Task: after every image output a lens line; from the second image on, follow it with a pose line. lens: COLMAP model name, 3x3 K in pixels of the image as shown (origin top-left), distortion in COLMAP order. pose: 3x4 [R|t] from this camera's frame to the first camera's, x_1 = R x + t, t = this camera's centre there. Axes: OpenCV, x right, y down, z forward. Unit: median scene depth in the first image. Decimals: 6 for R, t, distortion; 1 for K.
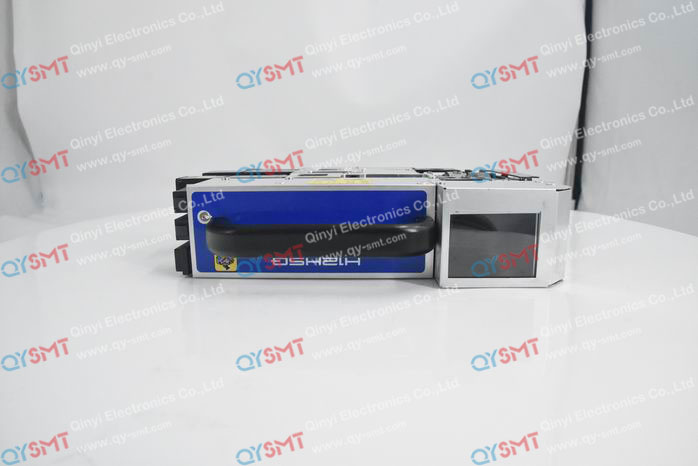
lens RADIAL K [[510.9, 0, 349.0], [0, 510.9, 233.0], [0, 0, 1]] dist [0.000458, -0.000568]
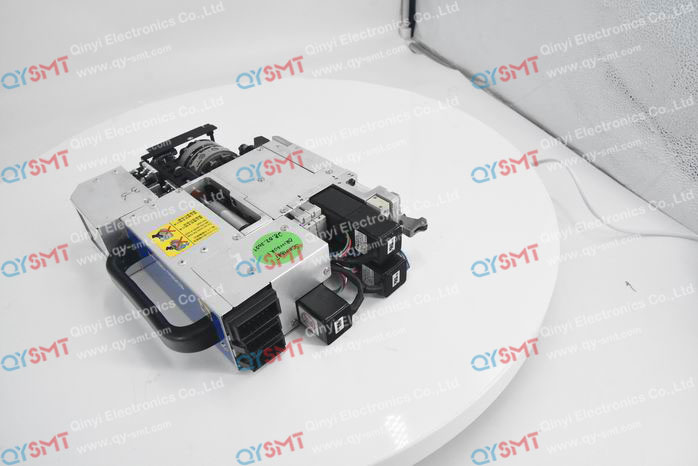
lens RADIAL K [[510.9, 0, 349.0], [0, 510.9, 233.0], [0, 0, 1]] dist [0.000458, -0.000568]
pose [[1.000000, -0.000282, -0.000010, -0.000068], [0.000282, 1.000000, -0.000268, 0.551825], [0.000010, 0.000268, 1.000000, -0.000029]]
